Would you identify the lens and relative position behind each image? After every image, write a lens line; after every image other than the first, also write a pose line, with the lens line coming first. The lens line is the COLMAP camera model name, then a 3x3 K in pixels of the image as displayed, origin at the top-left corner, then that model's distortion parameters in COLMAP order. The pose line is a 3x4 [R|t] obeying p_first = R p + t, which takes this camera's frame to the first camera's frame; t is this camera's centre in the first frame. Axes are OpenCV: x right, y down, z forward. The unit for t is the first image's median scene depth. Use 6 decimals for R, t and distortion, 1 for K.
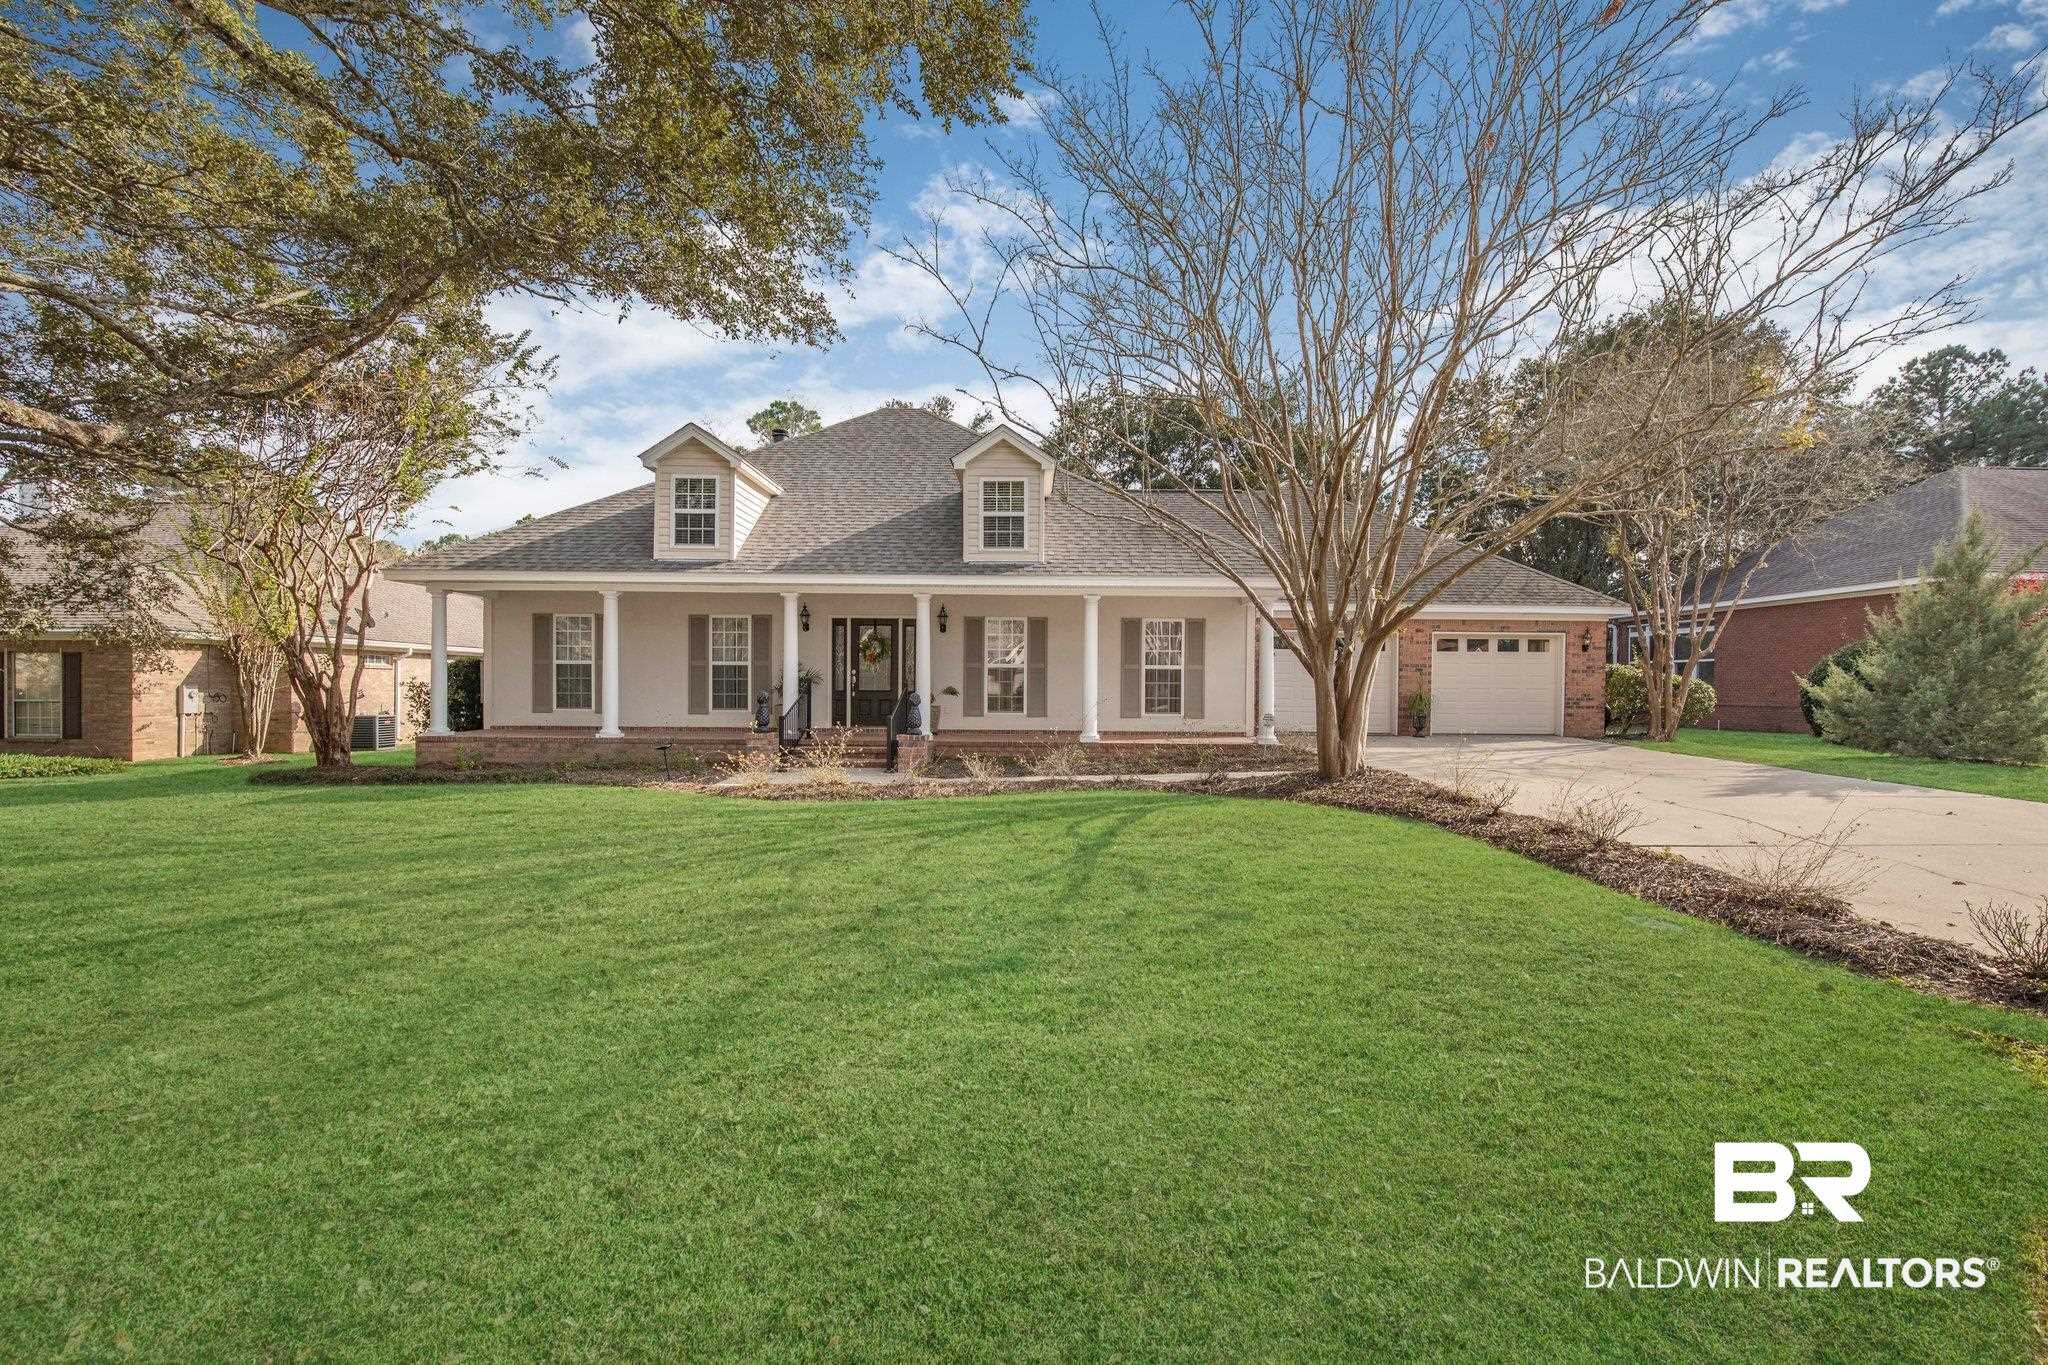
lens RADIAL K [[934.2, 0, 1027.5], [0, 934.2, 690.1], [0, 0, 1]] dist [-0.002613, 0.000233]
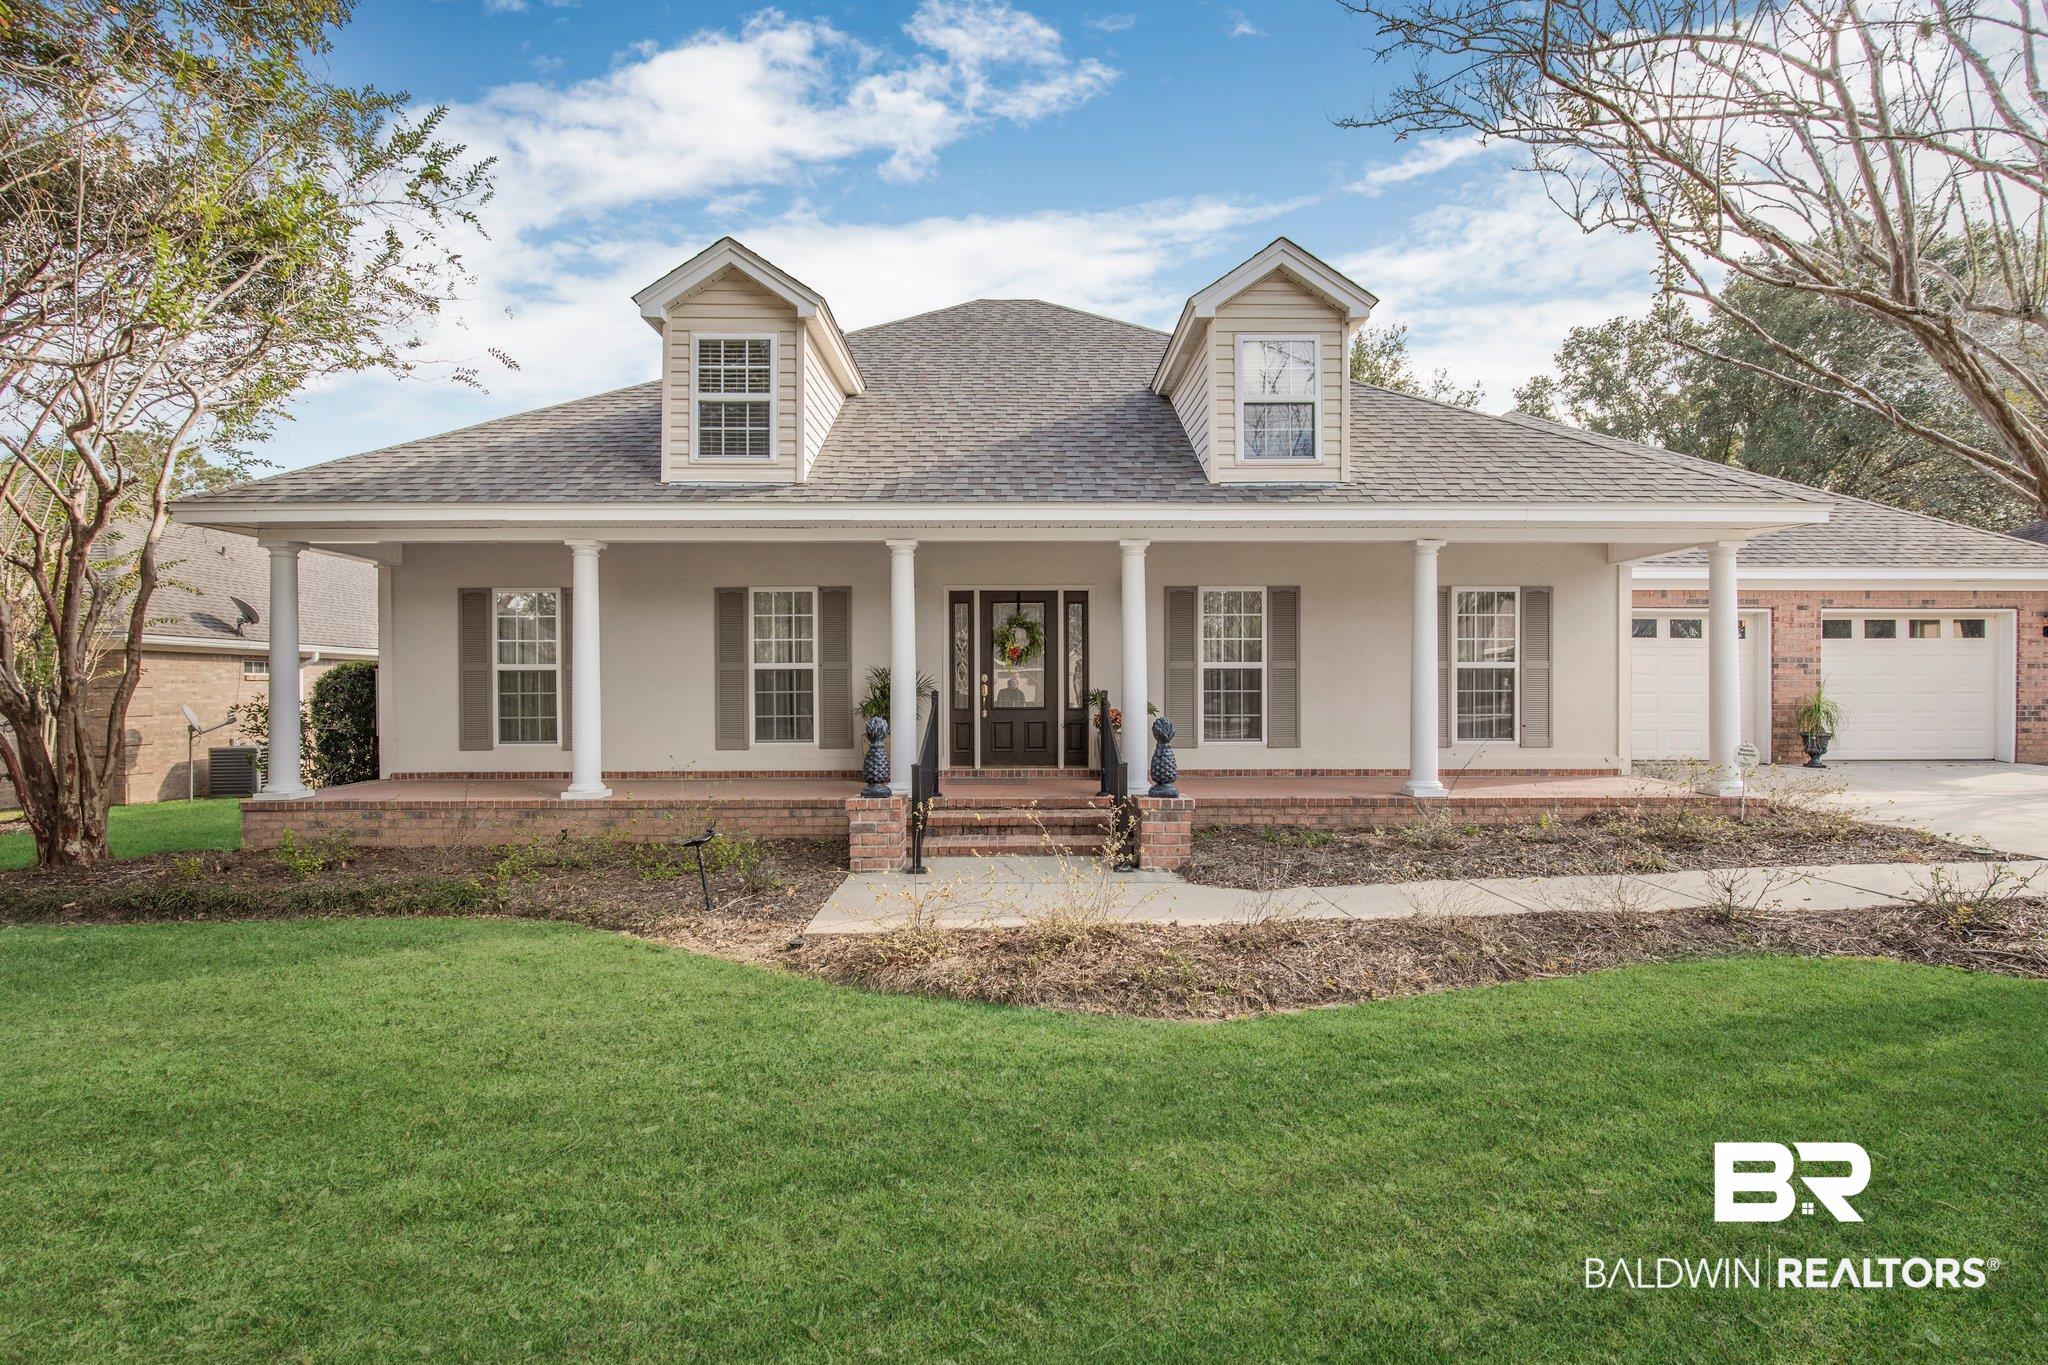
lens RADIAL K [[934.2, 0, 1023.5], [0, 934.2, 690.2], [0, 0, 1]] dist [-0.002613, 0.000233]
pose [[0.999855, -0.010792, 0.013152, -0.182340], [0.010834, 0.999936, -0.003197, -0.010150], [-0.013117, 0.003339, 0.999908, 0.415175]]
